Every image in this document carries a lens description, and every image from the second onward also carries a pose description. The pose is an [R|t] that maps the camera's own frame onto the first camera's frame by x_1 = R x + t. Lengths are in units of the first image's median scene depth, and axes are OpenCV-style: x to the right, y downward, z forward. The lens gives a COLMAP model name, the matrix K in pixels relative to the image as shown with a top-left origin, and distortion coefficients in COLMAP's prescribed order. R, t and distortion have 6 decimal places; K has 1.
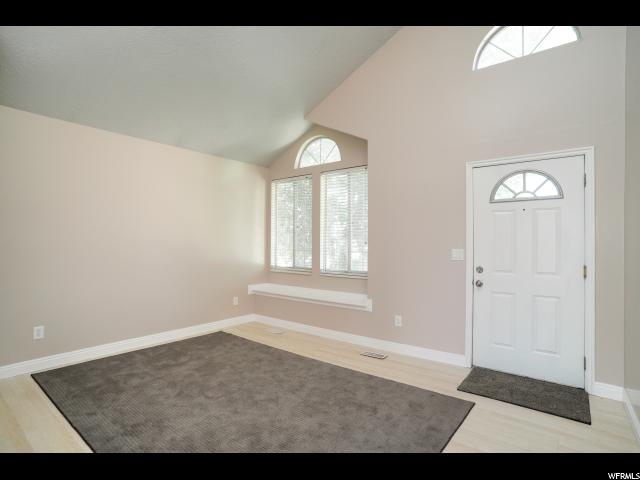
lens RADIAL K [[341.5, 0, 322.4], [0, 341.5, 245.3], [0, 0, 1]] dist [-0.024690, 0.008604]
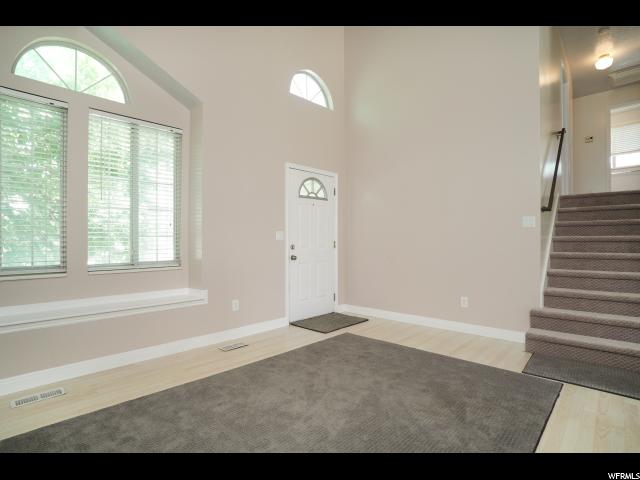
lens RADIAL K [[341.5, 0, 320.6], [0, 341.5, 238.9], [0, 0, 1]] dist [-0.024690, 0.008604]
pose [[0.092083, -0.000829, 0.995751, -0.828844], [0.013833, 0.999904, -0.000447, 0.043028], [-0.995655, 0.013816, 0.092086, 0.771475]]
